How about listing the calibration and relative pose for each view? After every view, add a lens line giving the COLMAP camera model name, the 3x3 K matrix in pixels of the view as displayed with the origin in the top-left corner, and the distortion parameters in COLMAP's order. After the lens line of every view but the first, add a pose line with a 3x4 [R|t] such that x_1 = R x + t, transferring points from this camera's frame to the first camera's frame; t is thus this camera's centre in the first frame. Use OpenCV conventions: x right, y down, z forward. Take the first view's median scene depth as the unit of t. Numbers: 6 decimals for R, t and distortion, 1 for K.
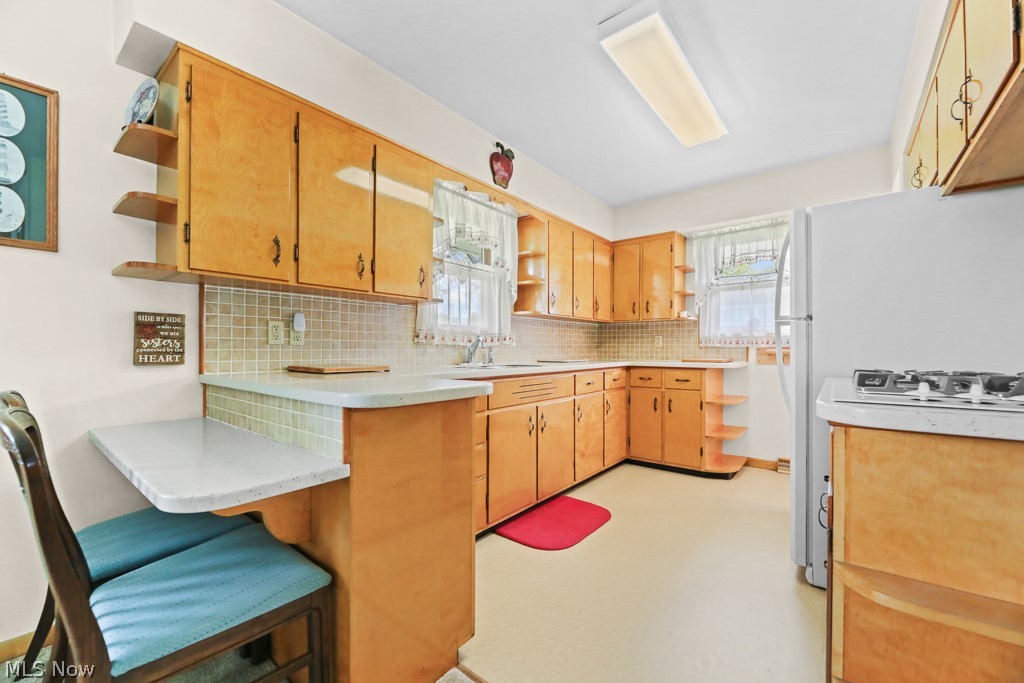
lens RADIAL K [[420.0, 0, 511.5], [0, 420.0, 345.3], [0, 0, 1]] dist [-0.003046, -0.001730]
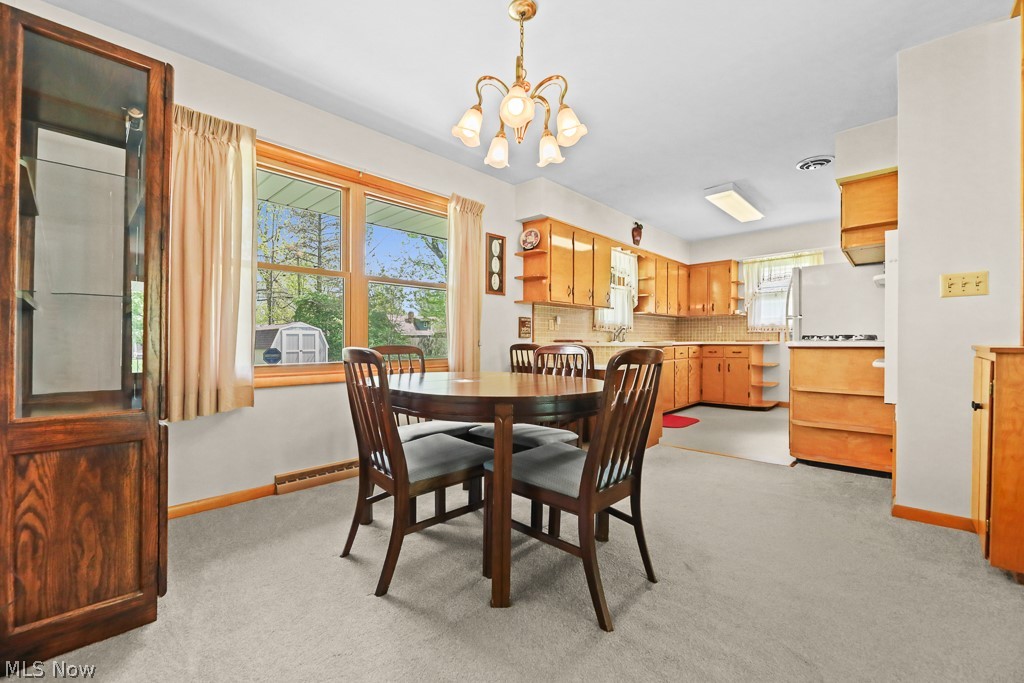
lens RADIAL K [[420.0, 0, 505.7], [0, 420.0, 343.9], [0, 0, 1]] dist [-0.003046, -0.001730]
pose [[0.995844, -0.002922, -0.091027, -0.453092], [0.004365, 0.999868, 0.015657, 0.026659], [0.090969, -0.015990, 0.995725, -0.943880]]
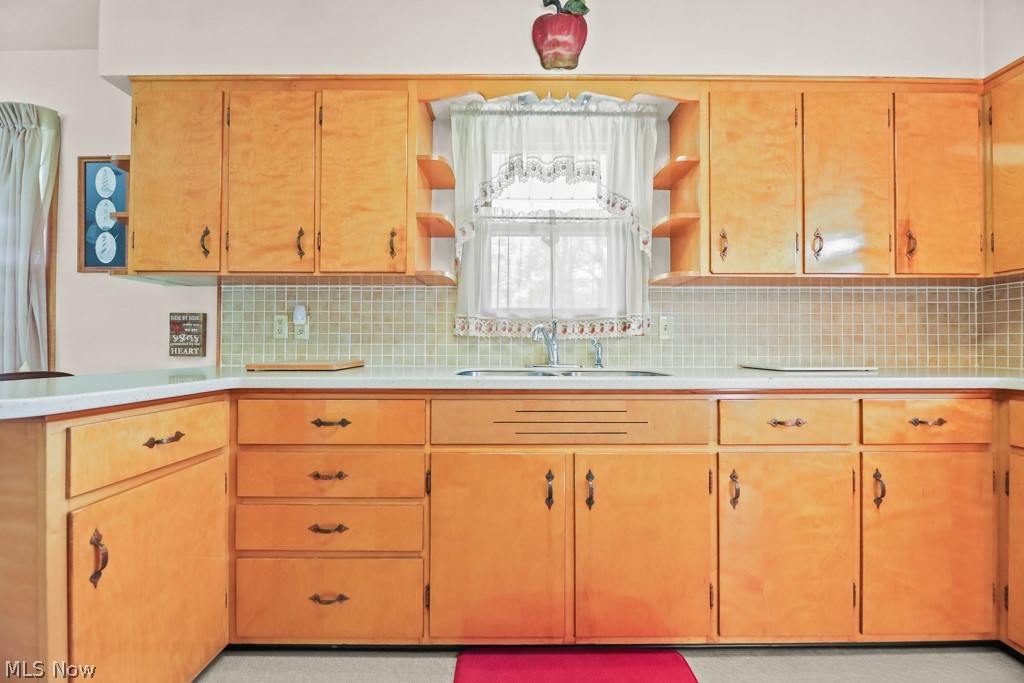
lens RADIAL K [[420.0, 0, 507.1], [0, 420.0, 338.1], [0, 0, 1]] dist [-0.003046, -0.001730]
pose [[0.623115, -0.012654, -0.782028, 0.408495], [0.005892, 0.999917, -0.011484, 0.008412], [0.782108, 0.002548, 0.623138, 0.604541]]
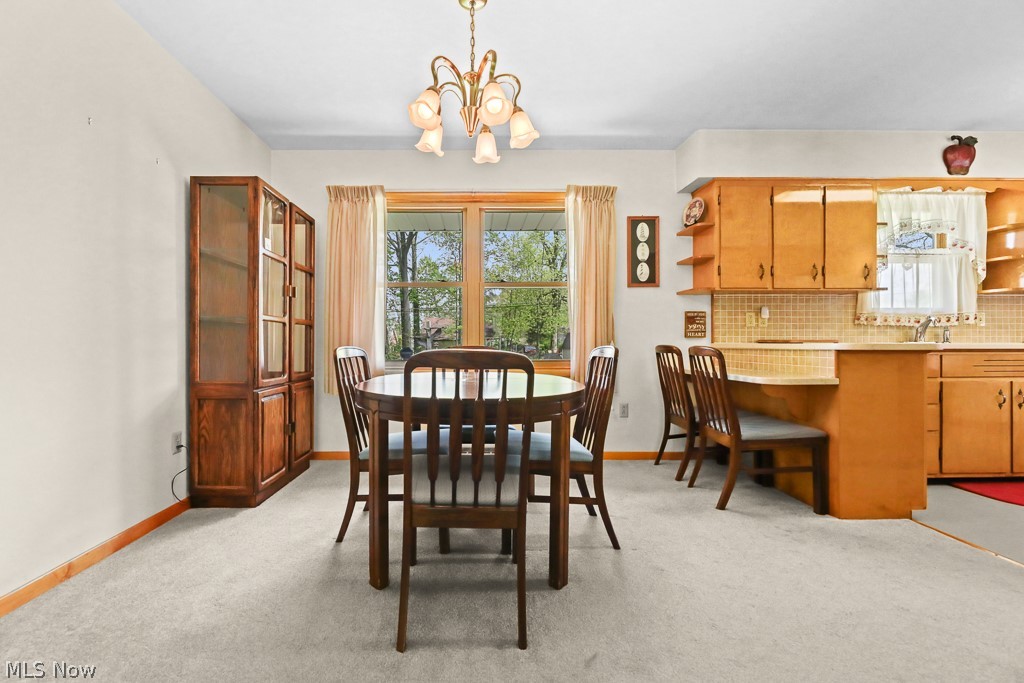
lens RADIAL K [[420.0, 0, 480.1], [0, 420.0, 342.5], [0, 0, 1]] dist [-0.003046, -0.001730]
pose [[0.621892, -0.003423, -0.783095, 0.048583], [0.009299, 0.999952, 0.003014, 0.033753], [0.783048, -0.009156, 0.621894, -0.639534]]
